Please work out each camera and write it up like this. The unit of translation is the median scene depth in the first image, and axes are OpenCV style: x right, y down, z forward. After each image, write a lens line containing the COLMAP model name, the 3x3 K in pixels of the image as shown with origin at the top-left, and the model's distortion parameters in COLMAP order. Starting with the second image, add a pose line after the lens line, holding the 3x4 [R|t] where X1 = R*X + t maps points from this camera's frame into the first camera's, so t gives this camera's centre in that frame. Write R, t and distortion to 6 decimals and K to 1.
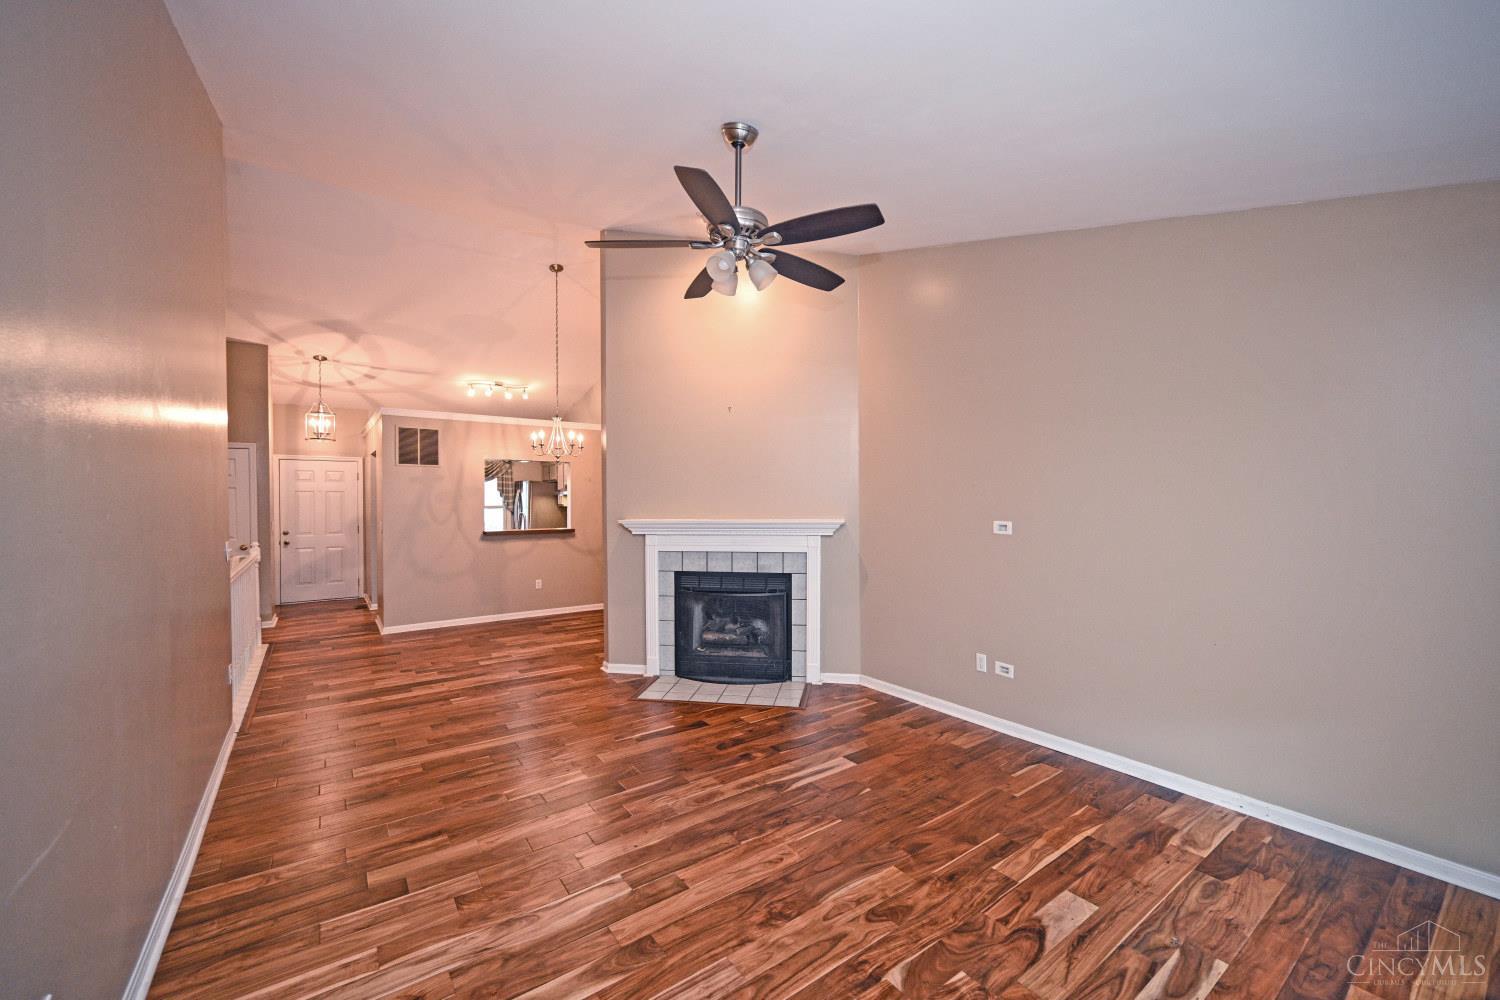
lens RADIAL K [[590.6, 0, 753.6], [0, 590.6, 505.4], [0, 0, 1]] dist [-0.000551, -0.000044]
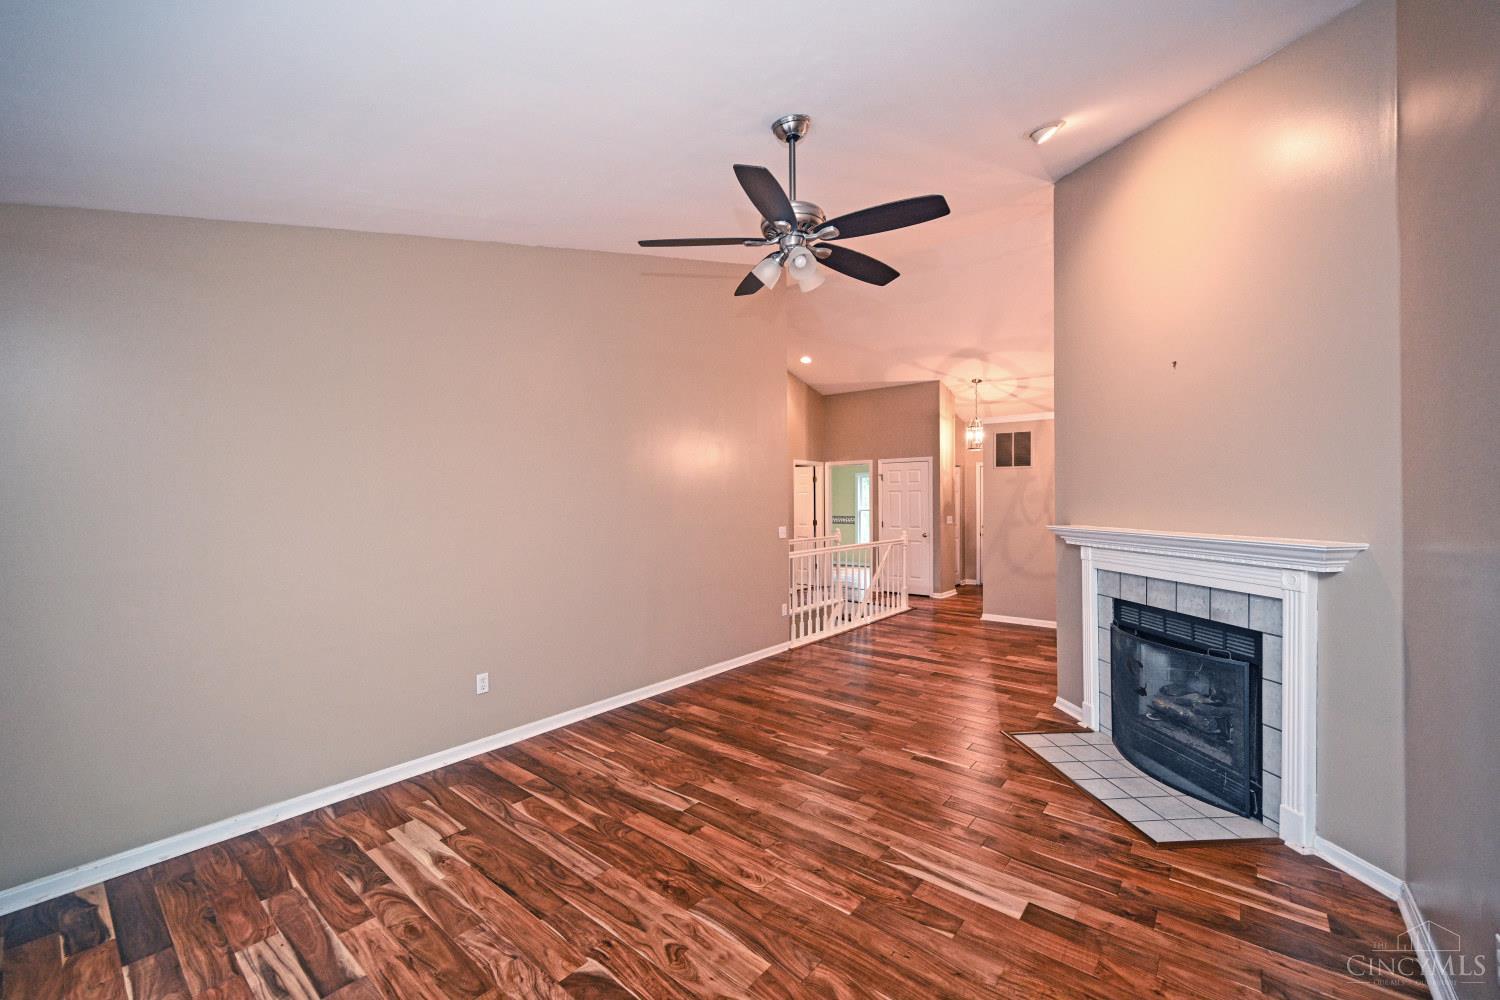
lens RADIAL K [[601.6, 0, 743.9], [0, 601.6, 498.1], [0, 0, 1]] dist [-0.000315, -0.000062]
pose [[0.244413, -0.000606, -0.969671, 0.539986], [-0.008461, 0.999960, -0.002758, -0.008333], [0.969634, 0.008878, 0.244398, 0.405336]]
